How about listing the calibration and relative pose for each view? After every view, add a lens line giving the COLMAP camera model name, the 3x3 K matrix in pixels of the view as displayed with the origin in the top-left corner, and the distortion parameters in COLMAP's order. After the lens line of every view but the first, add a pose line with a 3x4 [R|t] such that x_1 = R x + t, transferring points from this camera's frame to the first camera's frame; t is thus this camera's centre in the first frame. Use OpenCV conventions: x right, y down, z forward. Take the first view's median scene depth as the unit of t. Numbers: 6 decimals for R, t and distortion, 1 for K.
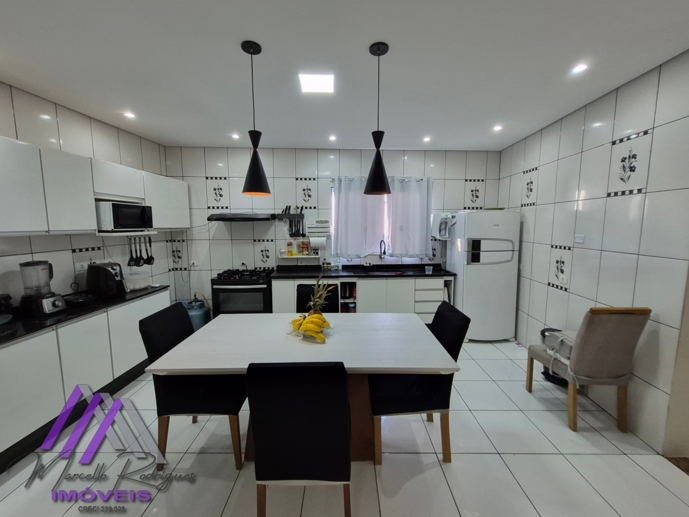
lens RADIAL K [[270.2, 0, 347.2], [0, 270.2, 253.8], [0, 0, 1]] dist [0.001938, -0.000980]
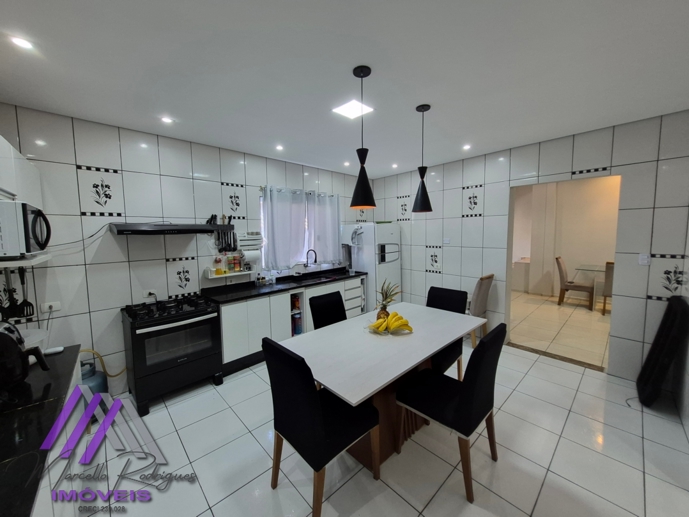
lens RADIAL K [[270.2, 0, 346.6], [0, 270.2, 253.0], [0, 0, 1]] dist [0.001938, -0.000980]
pose [[0.728850, -0.064971, 0.681584, -0.492158], [0.091139, 0.995835, -0.002532, -0.021818], [-0.678580, 0.063964, 0.731736, 0.125441]]
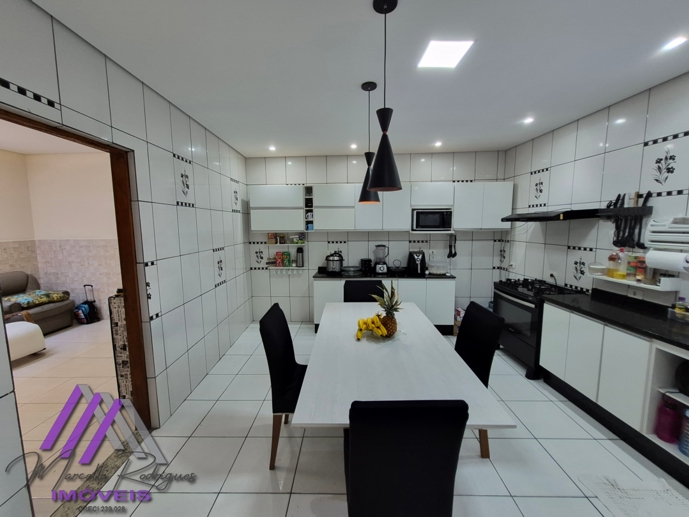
lens RADIAL K [[270.2, 0, 342.8], [0, 270.2, 254.3], [0, 0, 1]] dist [0.001938, -0.000980]
pose [[-0.026022, 0.111805, -0.993389, 0.405066], [-0.102373, 0.988203, 0.113903, -0.051656], [0.994406, 0.104660, -0.014269, 0.407761]]
